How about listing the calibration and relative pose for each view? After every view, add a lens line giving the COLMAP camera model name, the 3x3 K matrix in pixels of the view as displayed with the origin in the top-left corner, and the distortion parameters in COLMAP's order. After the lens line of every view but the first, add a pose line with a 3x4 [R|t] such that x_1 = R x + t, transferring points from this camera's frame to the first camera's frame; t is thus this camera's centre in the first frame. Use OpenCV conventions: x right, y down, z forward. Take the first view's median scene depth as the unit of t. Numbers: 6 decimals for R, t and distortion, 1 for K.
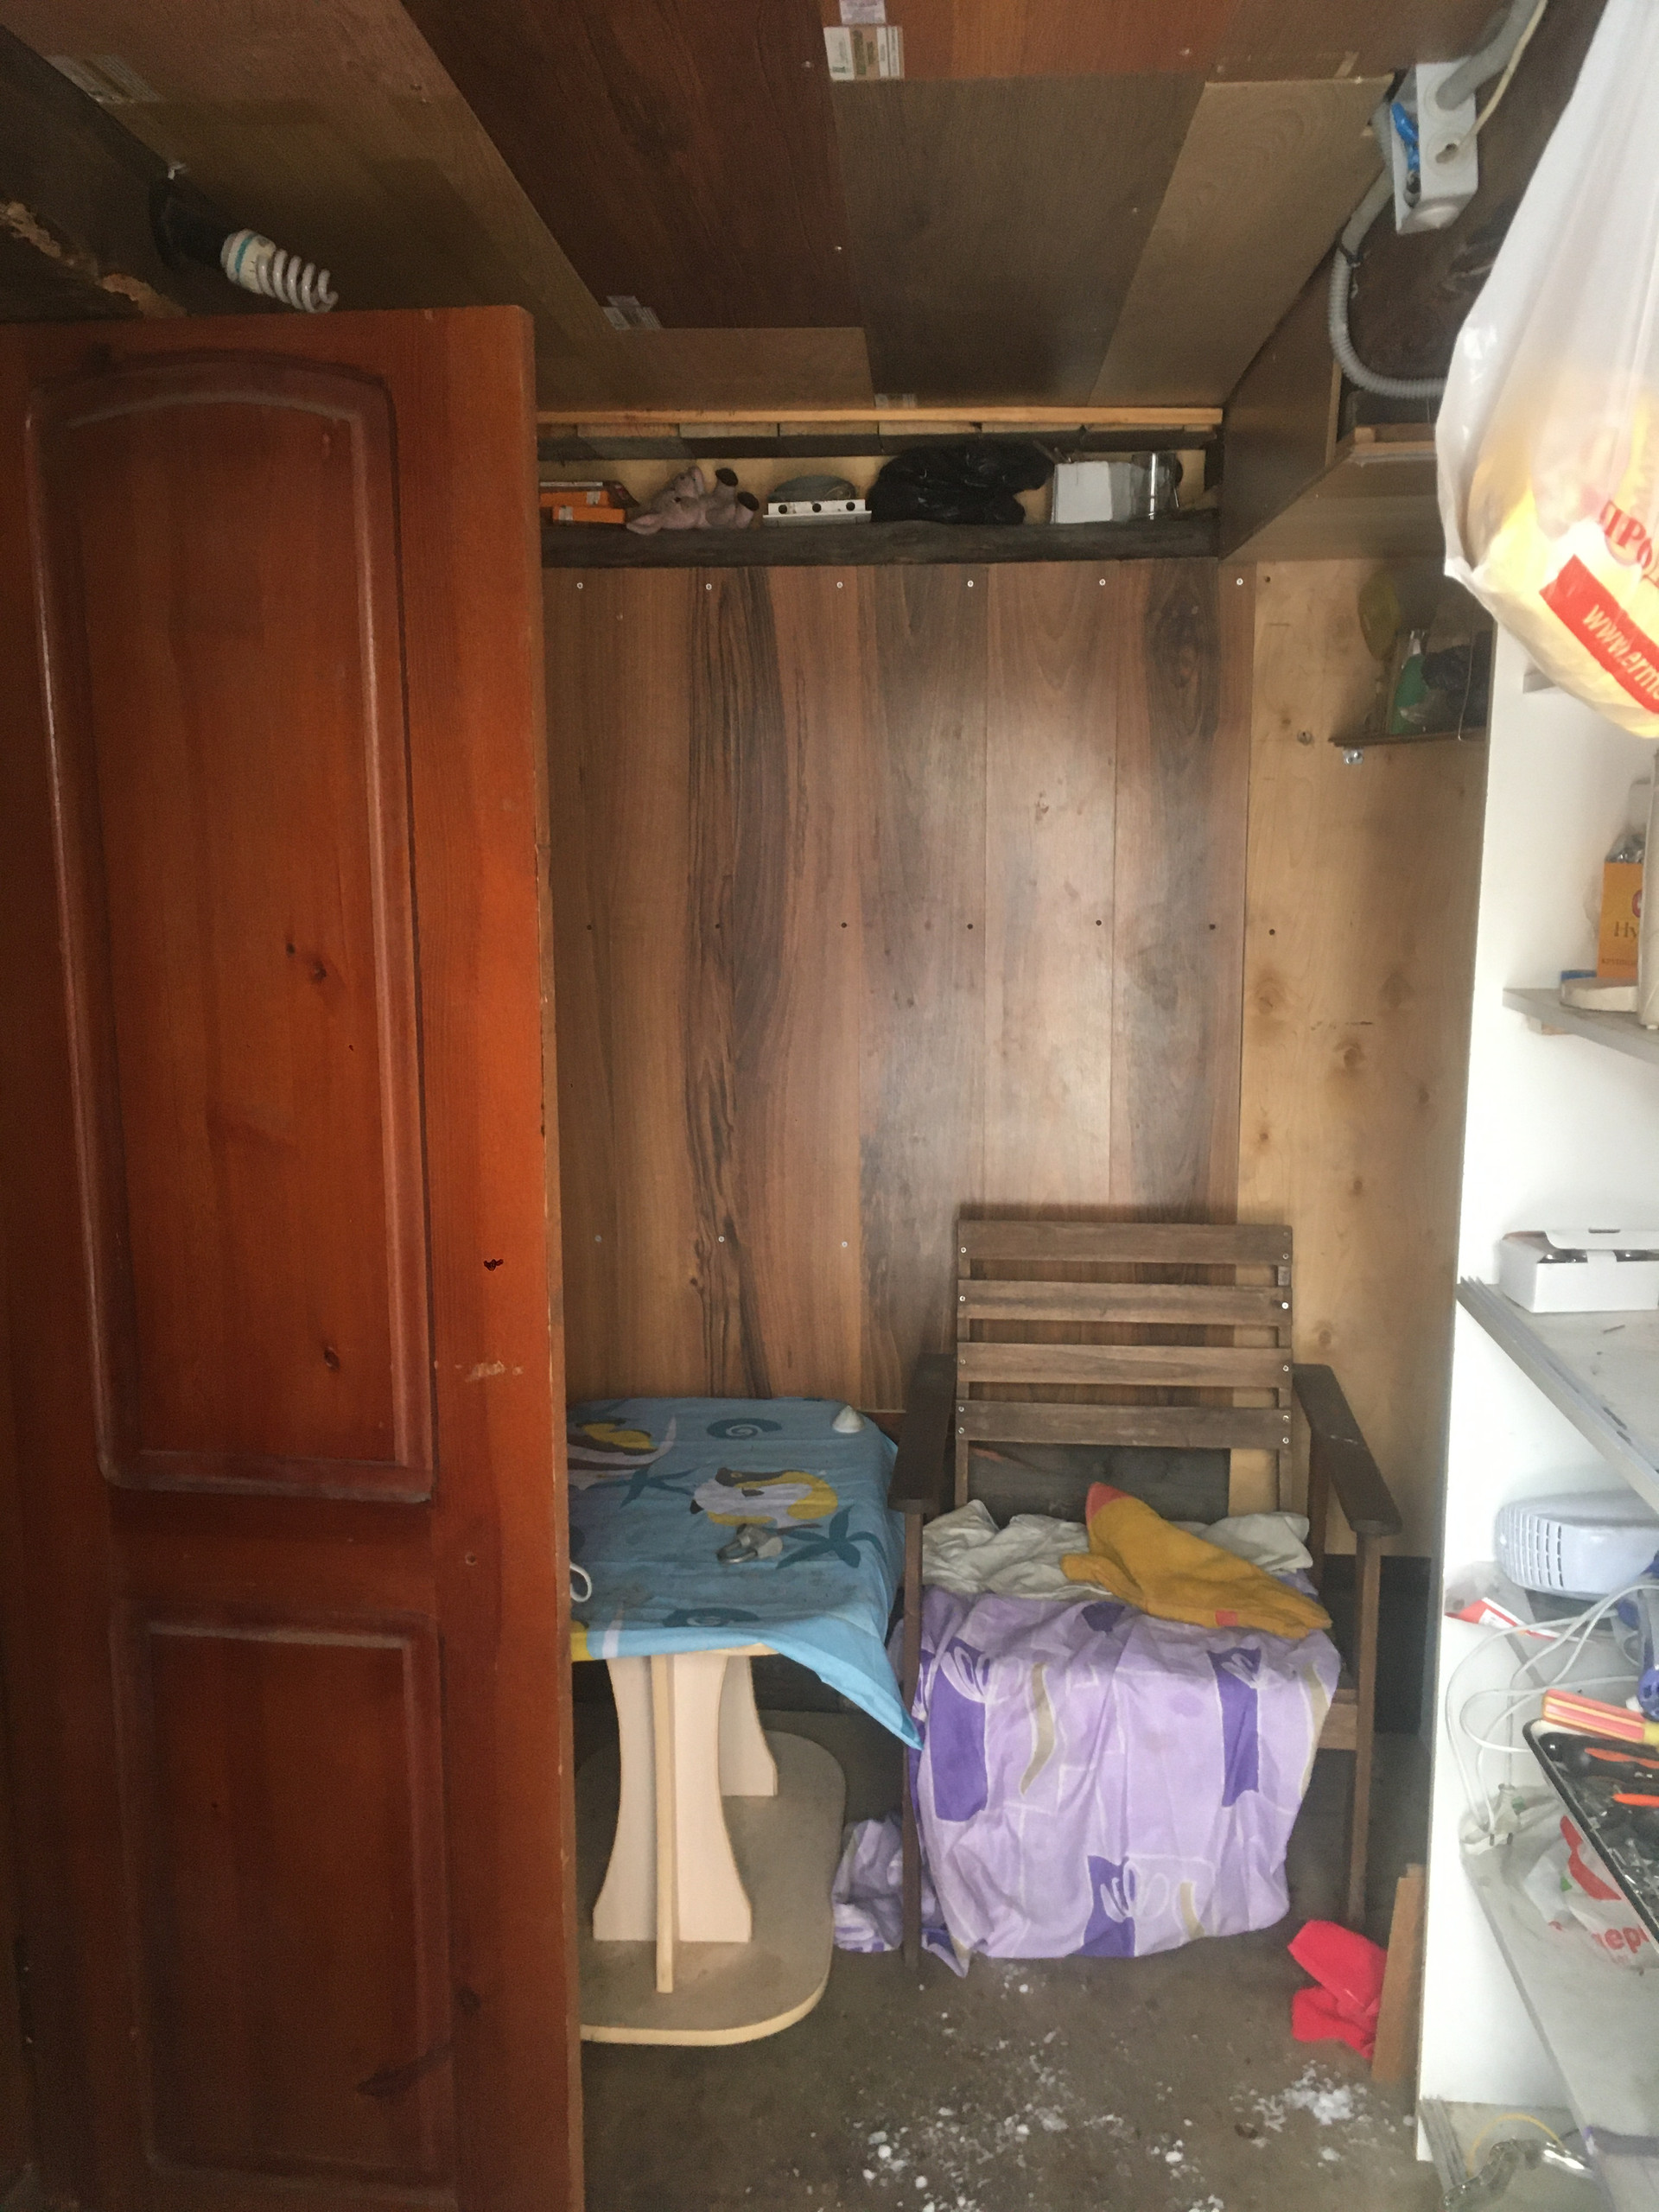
lens RADIAL K [[1847.7, 0, 825.6], [0, 1847.7, 1105.2], [0, 0, 1]] dist [0.074329, -0.108830]
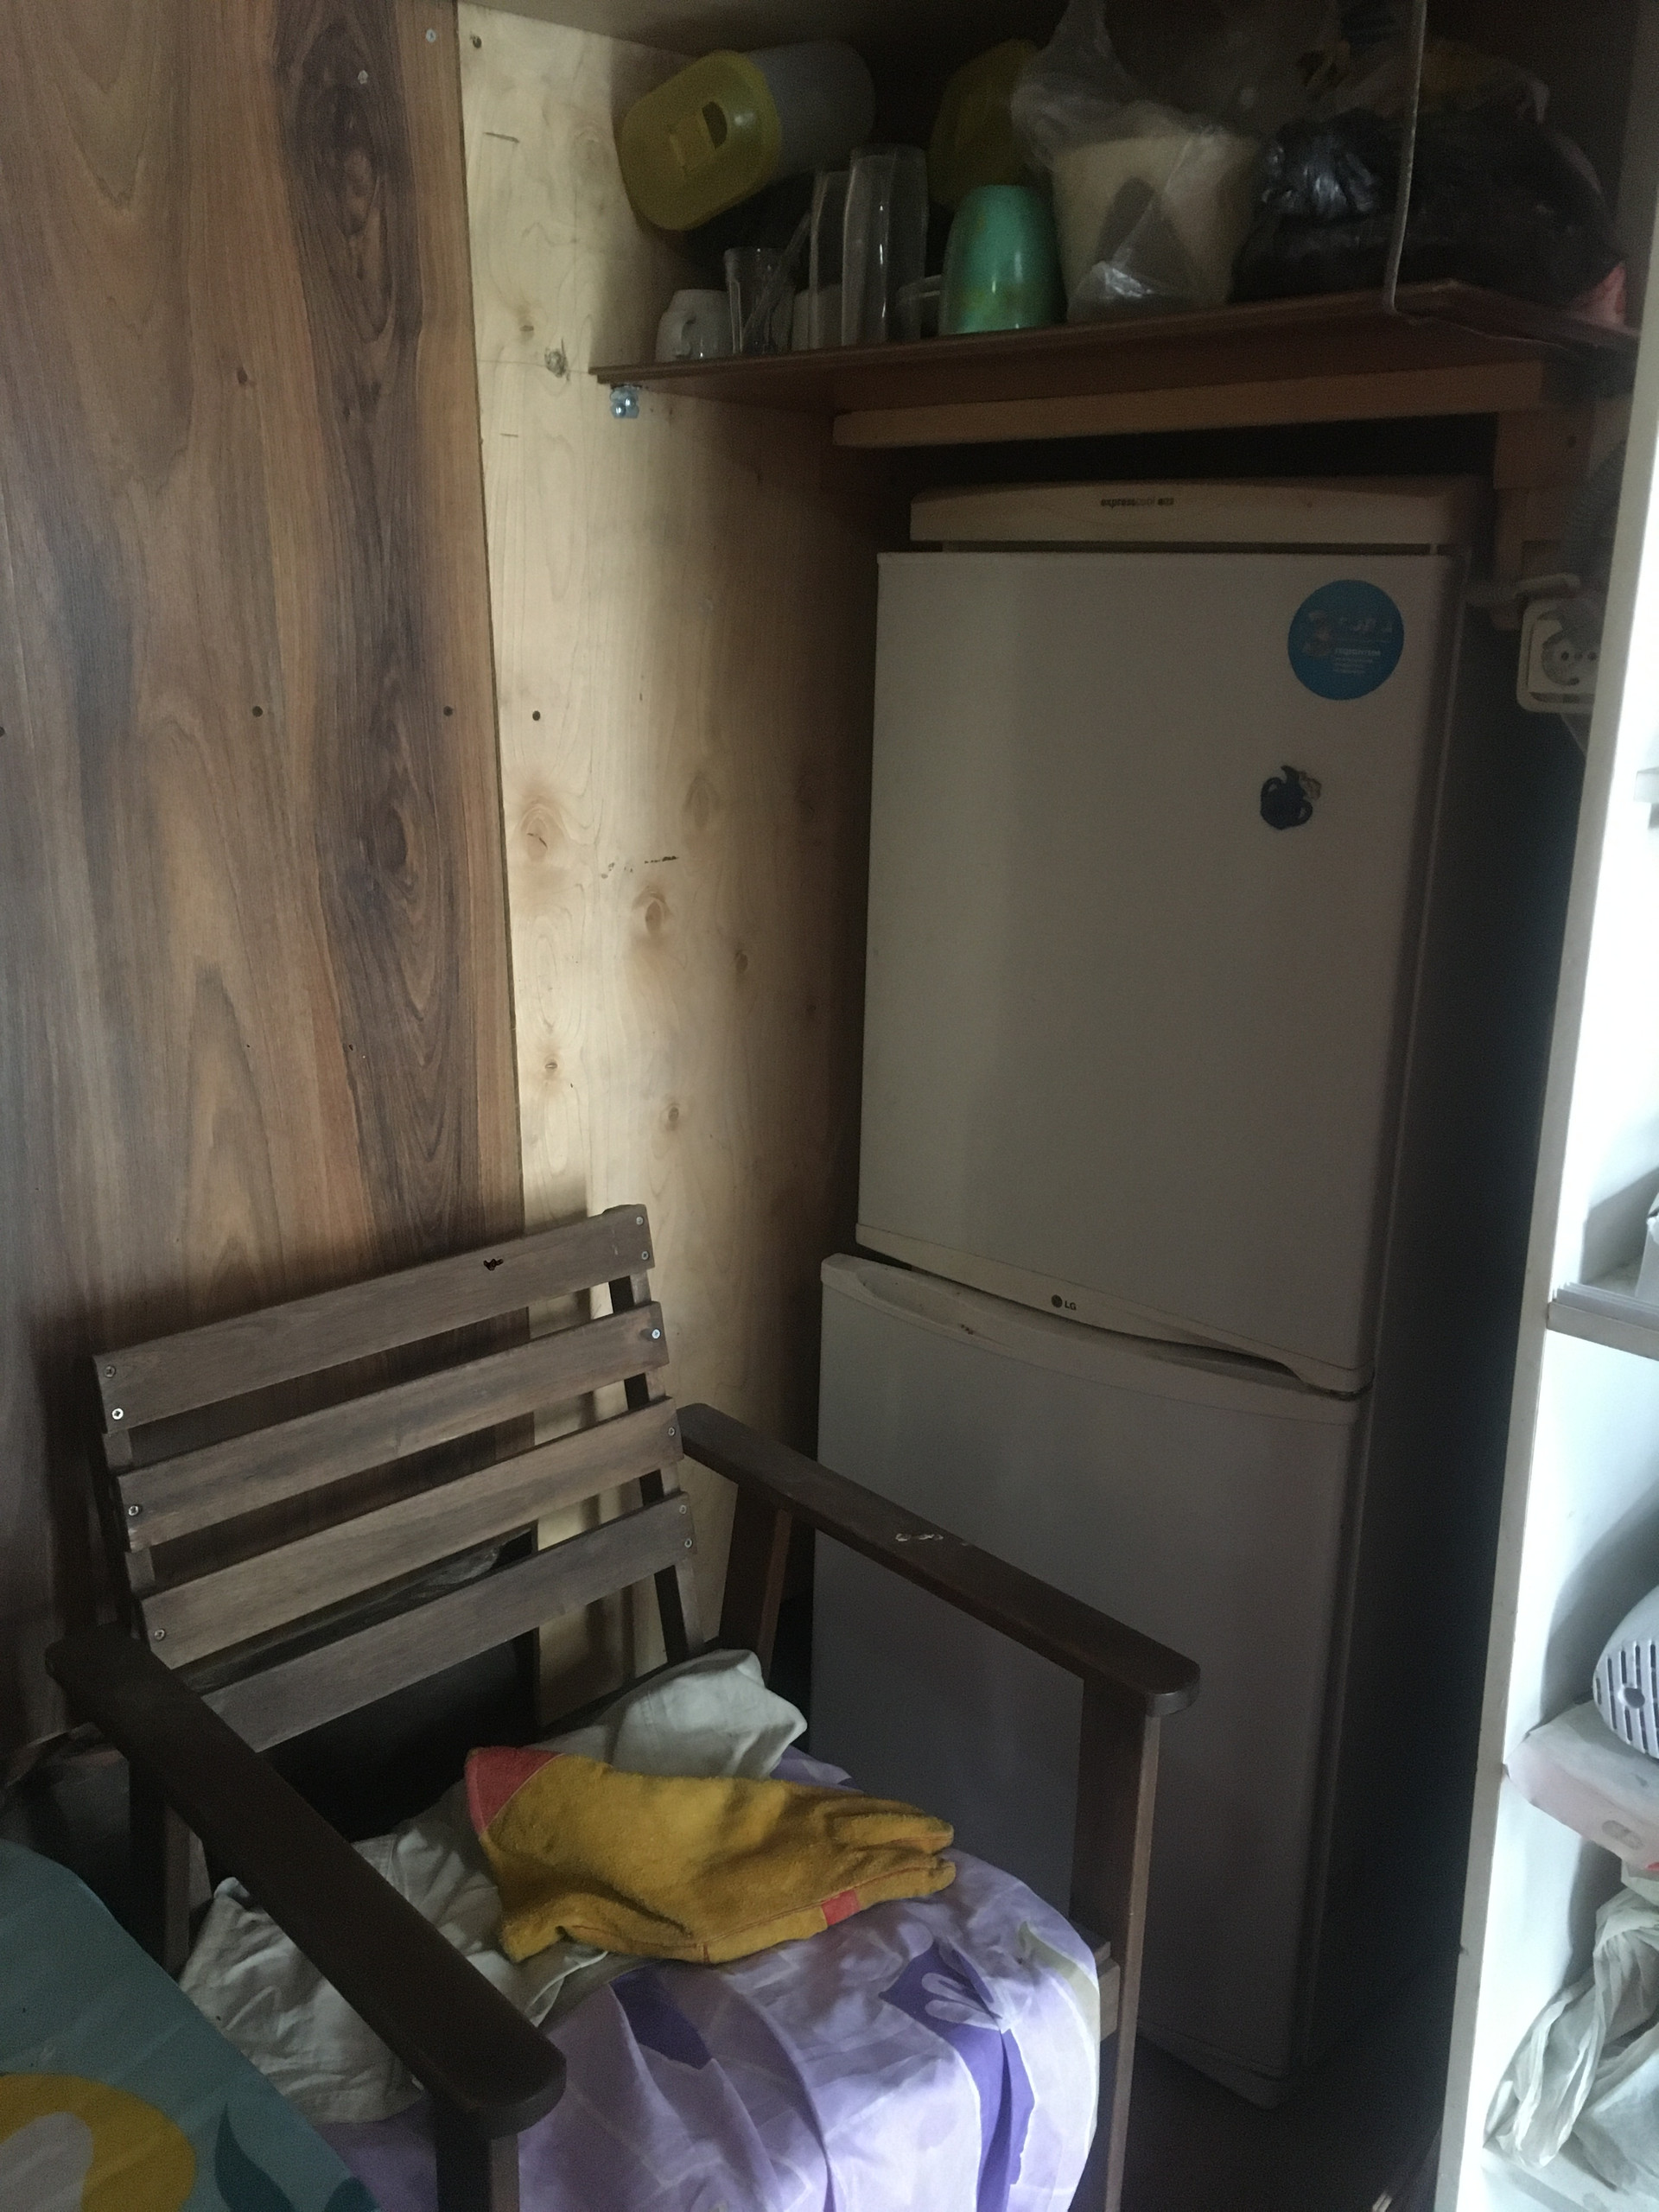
lens RADIAL K [[1847.7, 0, 831.9], [0, 1847.7, 1101.5], [0, 0, 1]] dist [0.074329, -0.108830]
pose [[0.660769, -0.196861, 0.724314, -0.141676], [0.125038, 0.980379, 0.152389, -0.053169], [-0.740102, -0.010127, 0.672419, 0.553394]]
